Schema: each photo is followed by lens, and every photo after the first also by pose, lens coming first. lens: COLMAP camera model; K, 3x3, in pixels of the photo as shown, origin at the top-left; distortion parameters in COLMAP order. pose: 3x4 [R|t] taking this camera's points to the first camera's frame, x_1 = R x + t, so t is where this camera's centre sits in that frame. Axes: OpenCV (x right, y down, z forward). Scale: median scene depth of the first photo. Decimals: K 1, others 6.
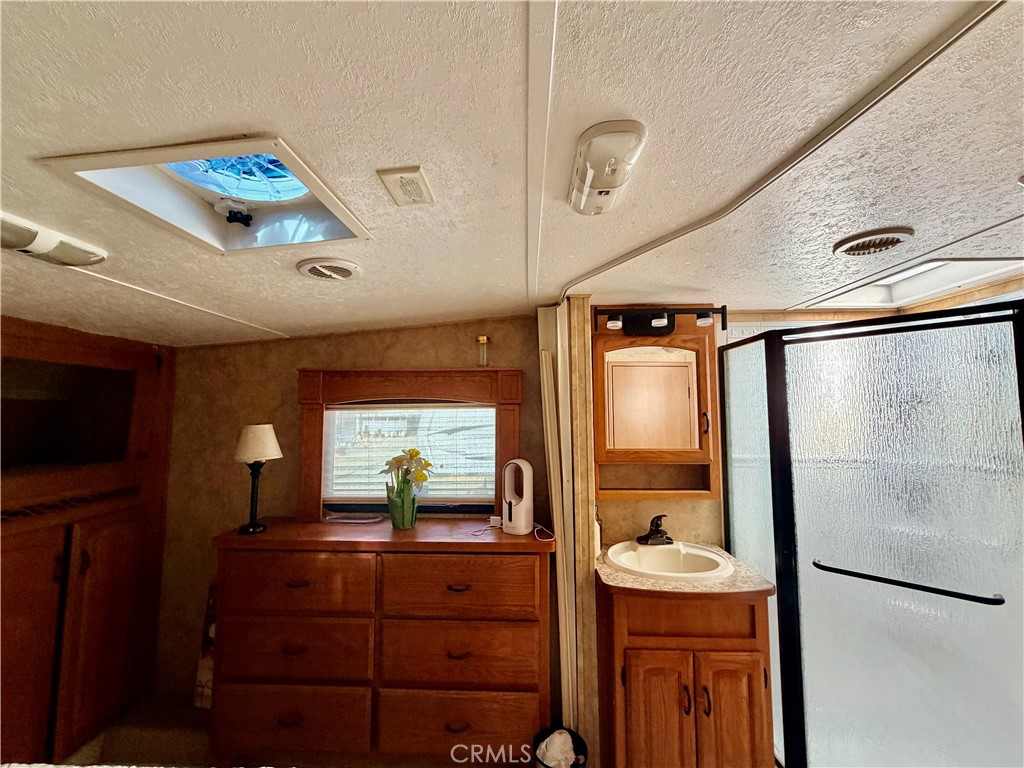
lens RADIAL K [[409.2, 0, 507.9], [0, 409.2, 382.9], [0, 0, 1]] dist [-0.002446, -0.000412]
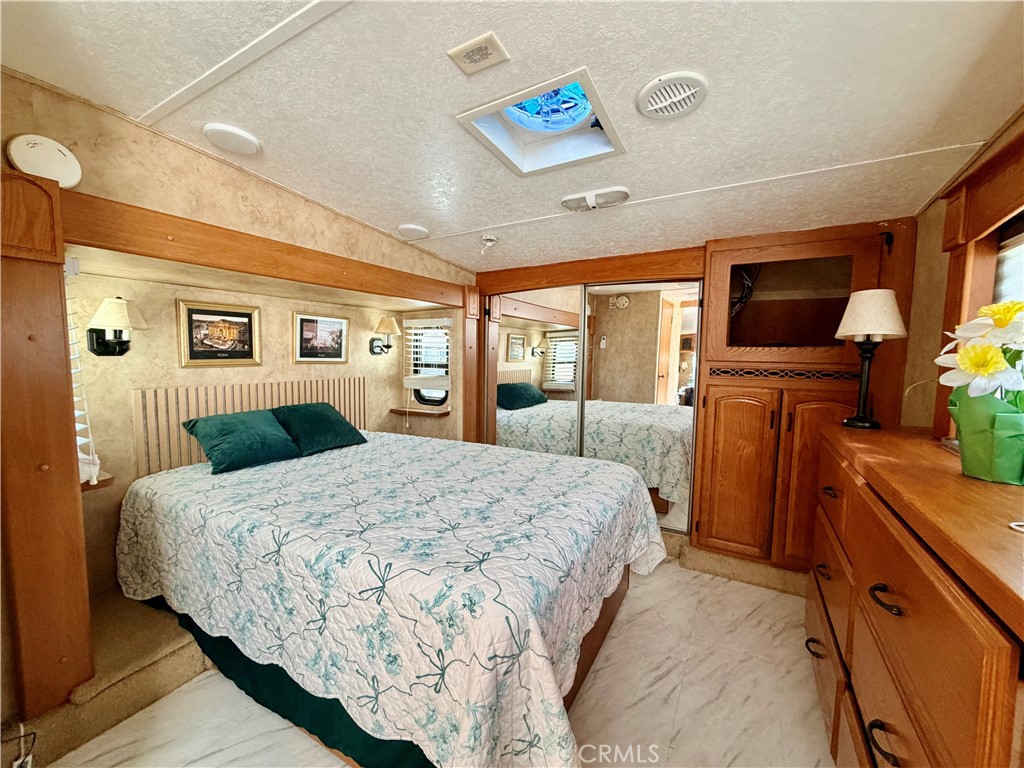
lens RADIAL K [[409.2, 0, 511.6], [0, 409.2, 386.4], [0, 0, 1]] dist [-0.002446, -0.000412]
pose [[-0.446521, 0.073093, -0.891783, 0.396498], [0.061280, 0.996816, 0.051018, 0.201470], [0.892672, -0.031868, -0.449578, 0.744998]]
